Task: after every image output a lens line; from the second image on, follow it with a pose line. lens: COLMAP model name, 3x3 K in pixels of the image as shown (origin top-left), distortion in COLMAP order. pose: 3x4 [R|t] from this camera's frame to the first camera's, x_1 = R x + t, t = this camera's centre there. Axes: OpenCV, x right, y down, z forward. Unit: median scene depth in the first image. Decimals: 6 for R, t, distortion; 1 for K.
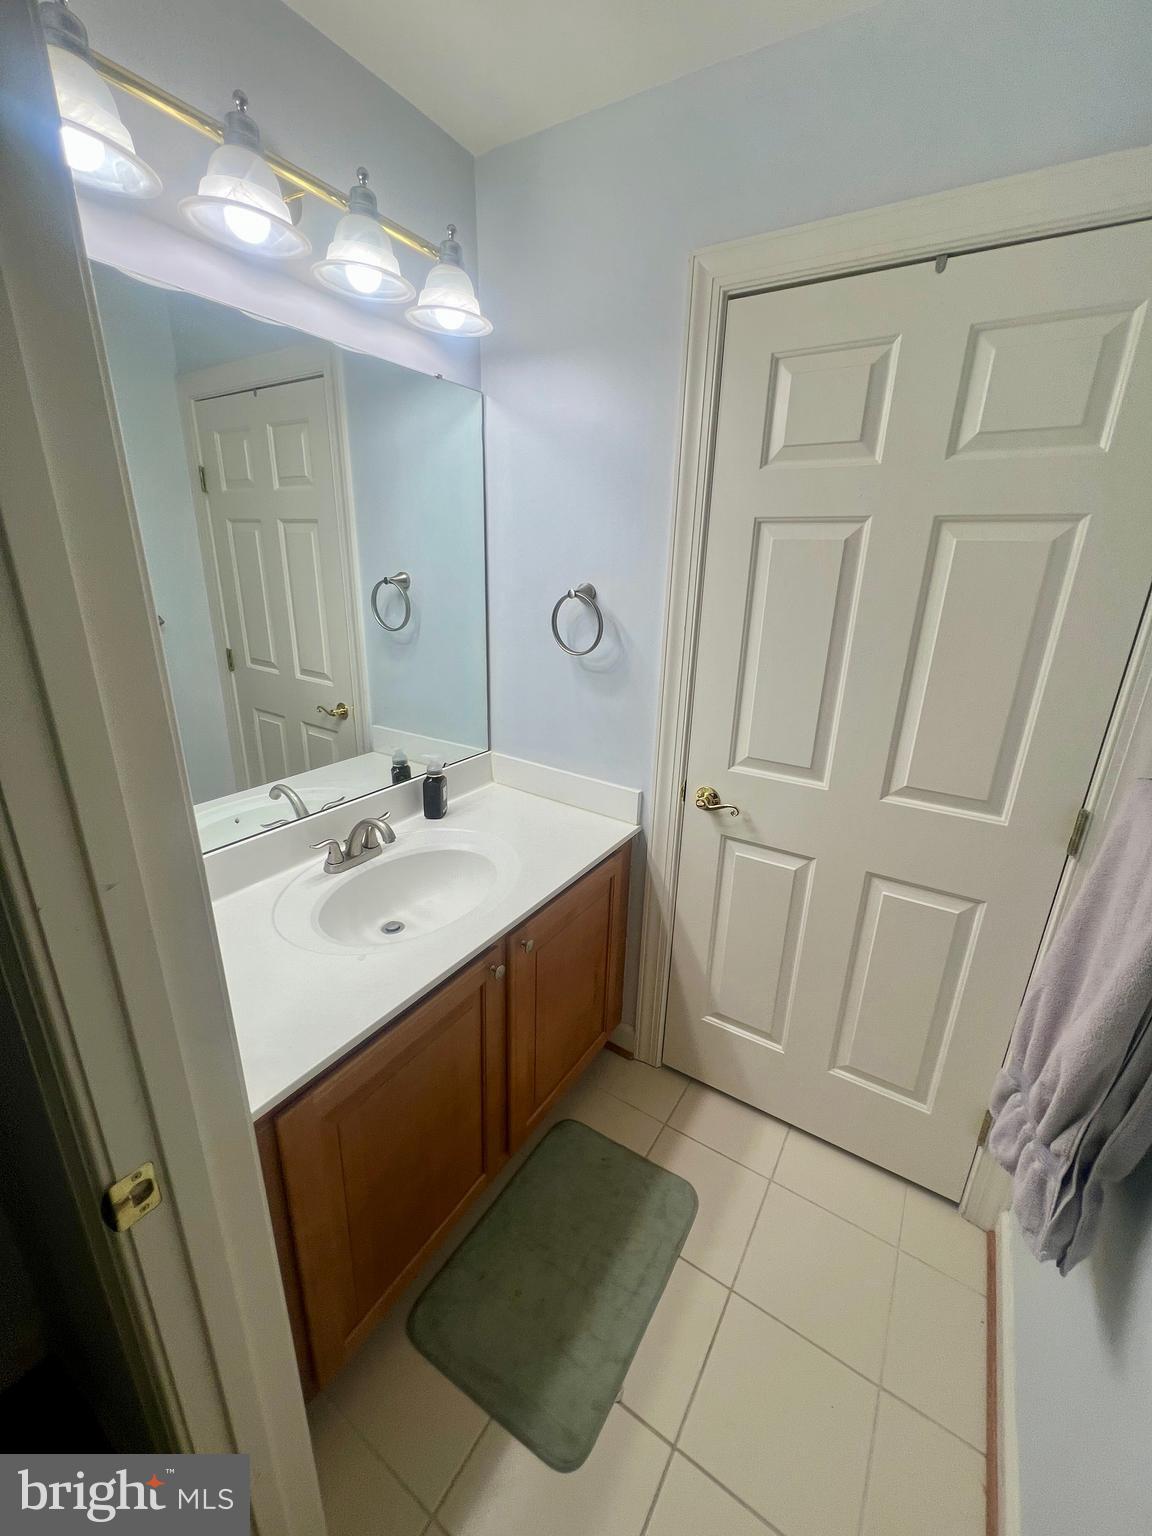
lens RADIAL K [[610.6, 0, 585.0], [0, 610.6, 769.4], [0, 0, 1]] dist [-0.000407, -0.000433]
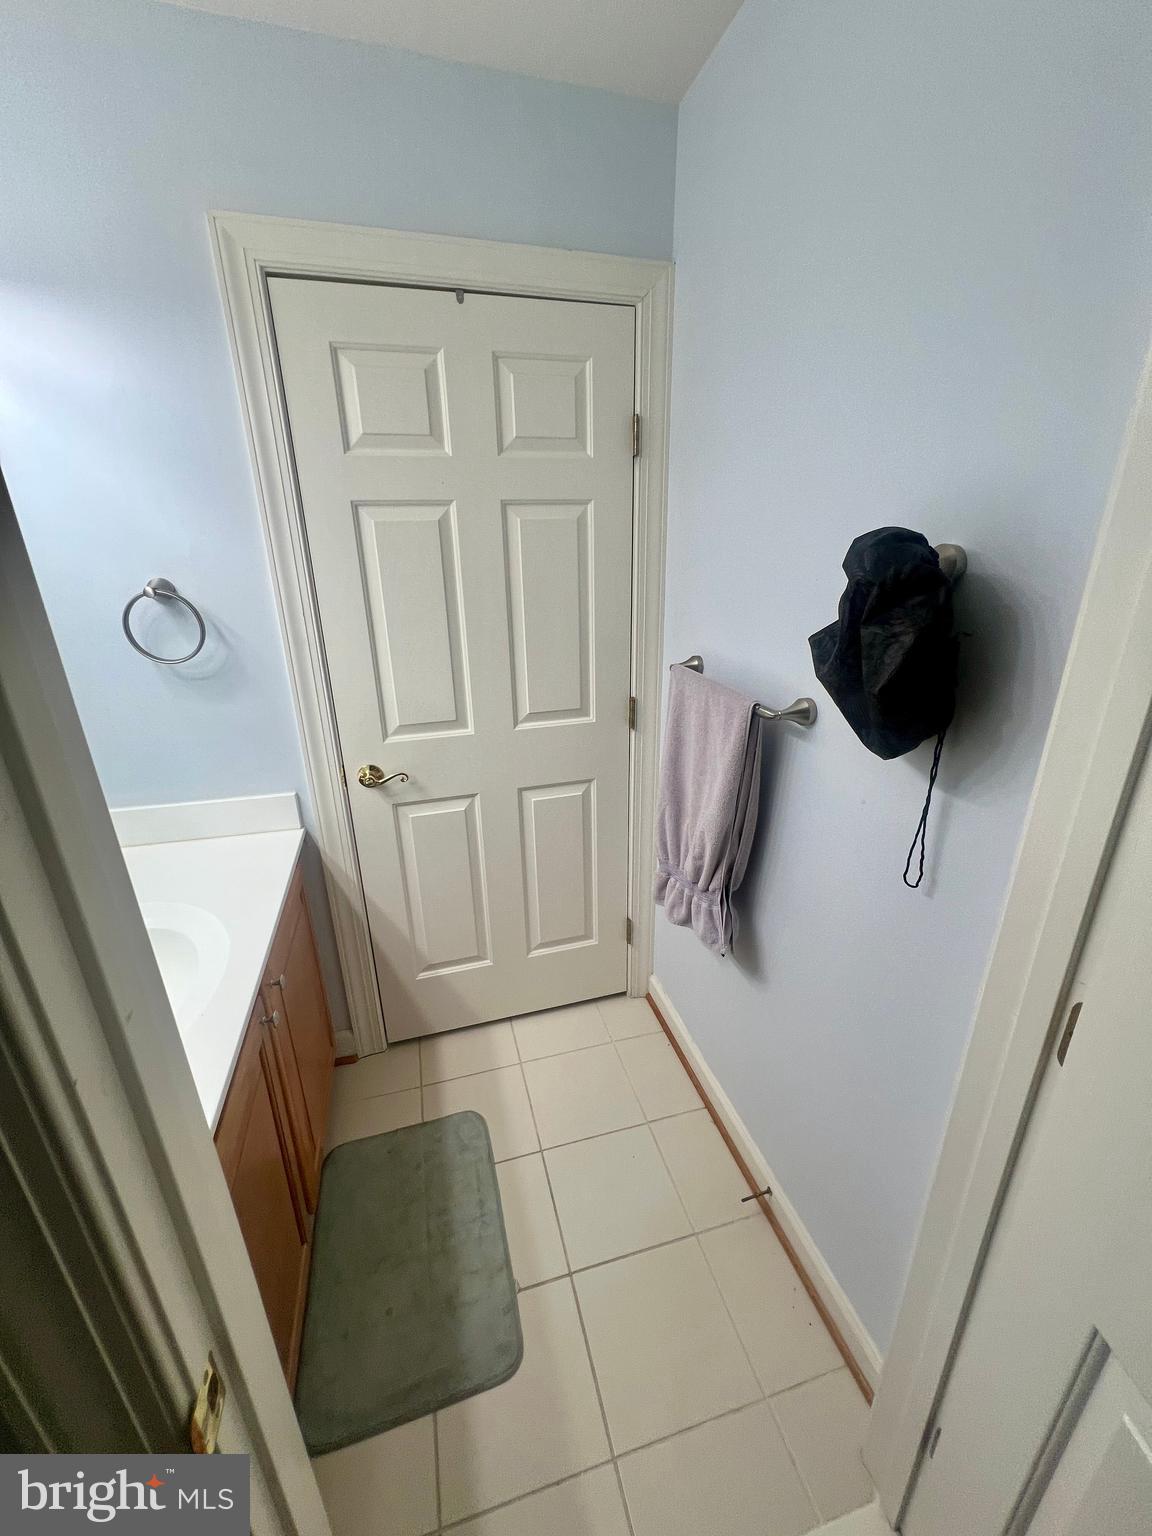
lens RADIAL K [[610.6, 0, 566.8], [0, 610.6, 775.2], [0, 0, 1]] dist [-0.000407, -0.000433]
pose [[0.667802, -0.301155, 0.680695, -0.313720], [0.278830, 0.949121, 0.146364, -0.013344], [-0.690141, 0.092056, 0.717796, 0.030533]]
